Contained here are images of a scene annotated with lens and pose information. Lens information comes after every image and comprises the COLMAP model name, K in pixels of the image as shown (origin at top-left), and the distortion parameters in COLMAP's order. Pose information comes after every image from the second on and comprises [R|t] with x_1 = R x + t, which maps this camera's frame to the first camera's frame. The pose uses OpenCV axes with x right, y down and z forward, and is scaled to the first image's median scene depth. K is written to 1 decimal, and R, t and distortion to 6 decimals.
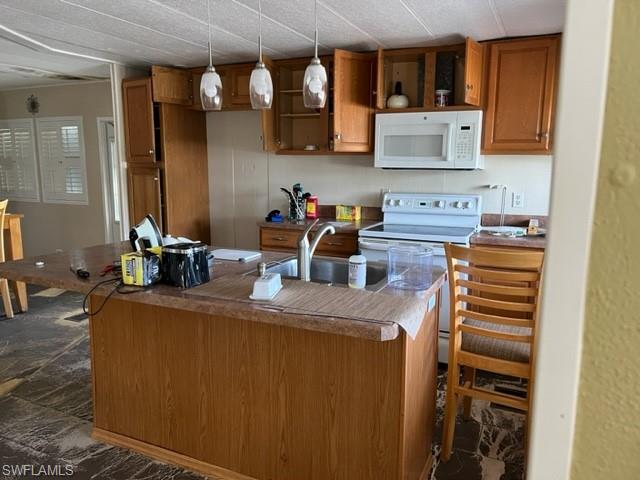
lens RADIAL K [[482.5, 0, 318.7], [0, 482.5, 238.2], [0, 0, 1]] dist [0.081572, -0.092590]
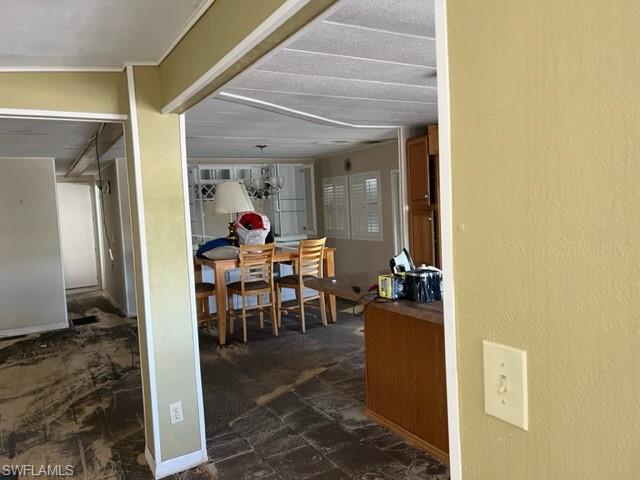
lens RADIAL K [[482.5, 0, 318.7], [0, 482.5, 238.2], [0, 0, 1]] dist [0.081572, -0.092590]
pose [[0.823956, -0.004408, -0.566637, 0.145680], [-0.038086, 0.997278, -0.063139, 0.012432], [0.565372, 0.073604, 0.821545, -0.149992]]
